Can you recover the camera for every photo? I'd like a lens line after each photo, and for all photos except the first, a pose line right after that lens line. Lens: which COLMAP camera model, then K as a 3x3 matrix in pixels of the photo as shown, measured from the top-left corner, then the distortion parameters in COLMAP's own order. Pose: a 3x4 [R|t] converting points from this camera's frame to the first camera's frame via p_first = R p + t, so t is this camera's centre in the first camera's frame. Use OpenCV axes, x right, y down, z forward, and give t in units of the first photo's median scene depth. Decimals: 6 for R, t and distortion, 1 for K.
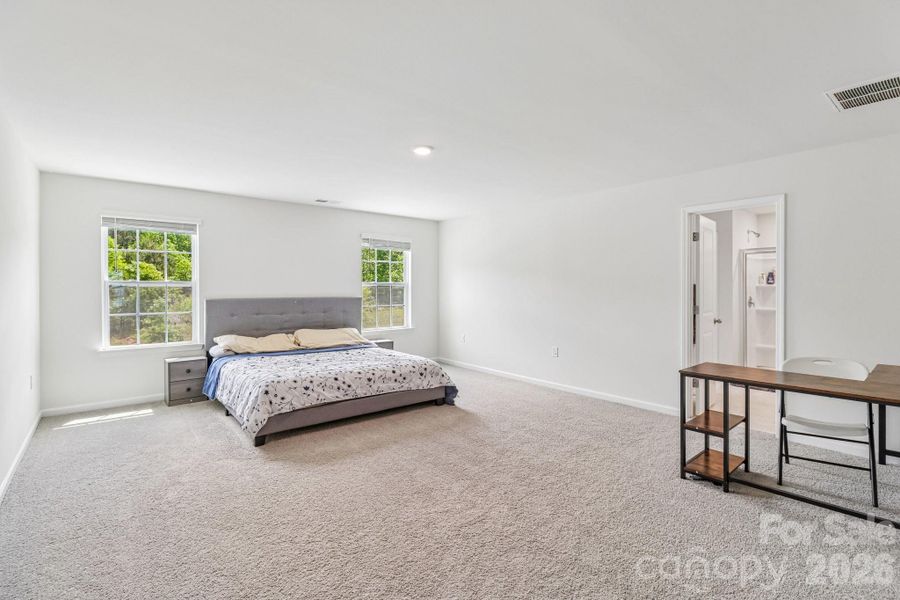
lens RADIAL K [[416.1, 0, 451.8], [0, 416.1, 281.0], [0, 0, 1]] dist [0.025216, -0.011241]
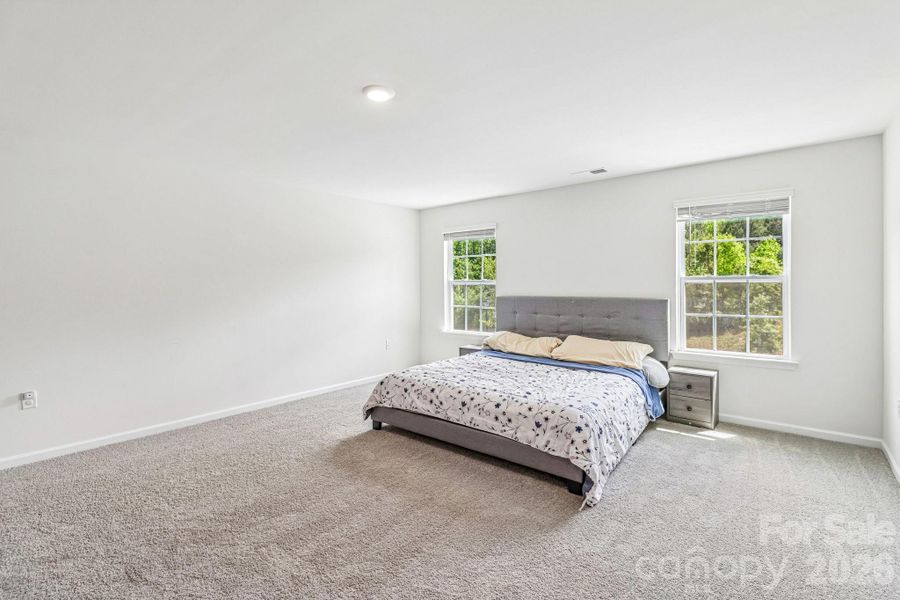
lens RADIAL K [[416.1, 0, 451.8], [0, 416.1, 281.0], [0, 0, 1]] dist [0.025216, -0.011241]
pose [[0.215708, -0.008438, -0.976421, 0.487692], [0.021047, 0.999771, -0.003990, 0.006979], [0.976231, -0.019690, 0.215836, 0.703780]]
